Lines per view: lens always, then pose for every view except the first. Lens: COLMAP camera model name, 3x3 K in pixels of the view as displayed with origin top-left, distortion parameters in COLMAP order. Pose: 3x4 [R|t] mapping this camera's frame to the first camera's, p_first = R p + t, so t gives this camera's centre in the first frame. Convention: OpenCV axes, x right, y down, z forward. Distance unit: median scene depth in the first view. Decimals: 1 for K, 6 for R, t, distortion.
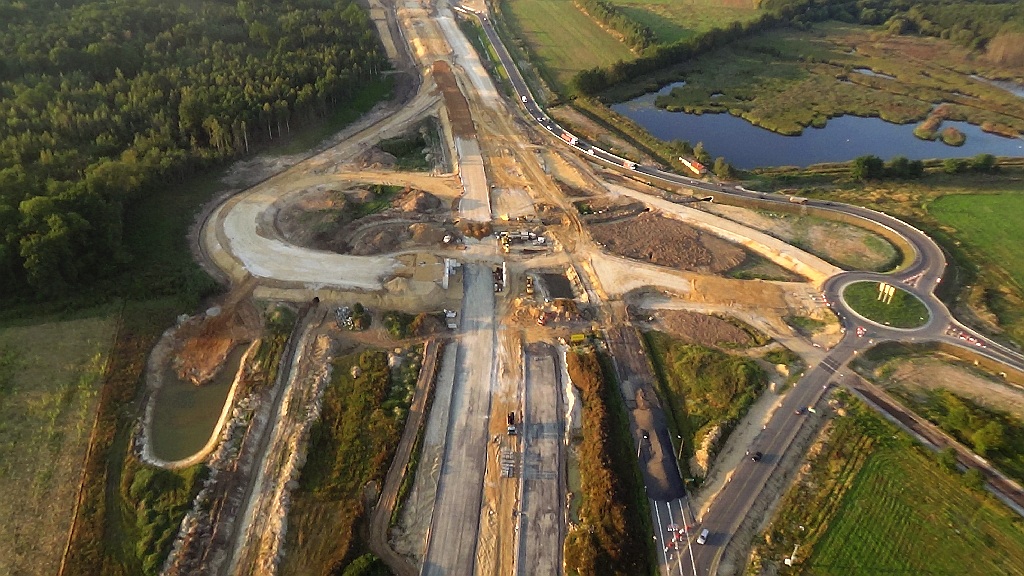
lens RADIAL K [[779.4, 0, 512.0], [0, 779.4, 288.0], [0, 0, 1]] dist [-0.022982, 0.005100]
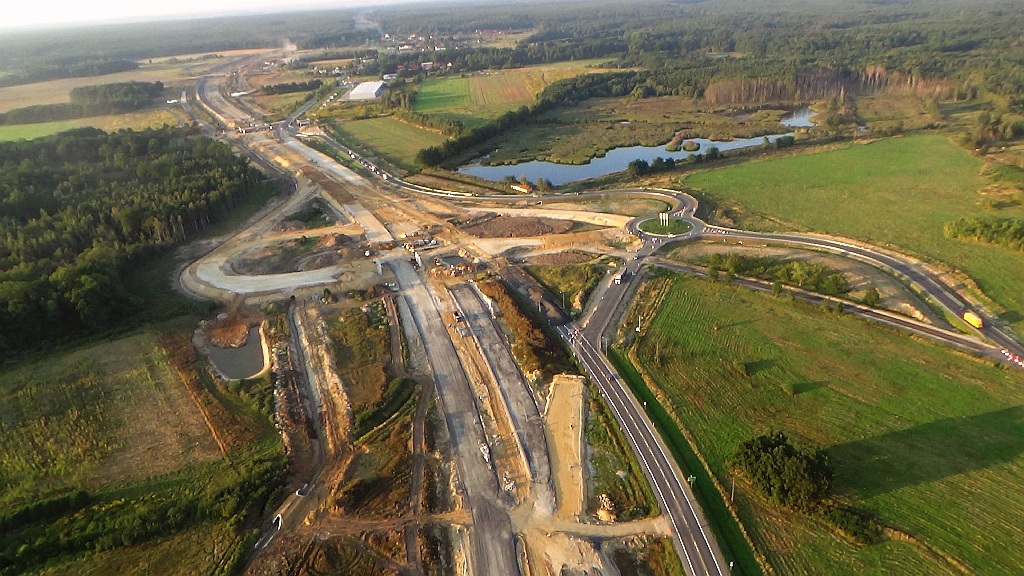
lens RADIAL K [[779.4, 0, 512.0], [0, 779.4, 288.0], [0, 0, 1]] dist [-0.022982, 0.005100]
pose [[0.952347, -0.206138, 0.224817, -0.157791], [0.241867, 0.959436, -0.144853, 0.250170], [-0.185838, 0.192326, 0.963574, -0.355575]]
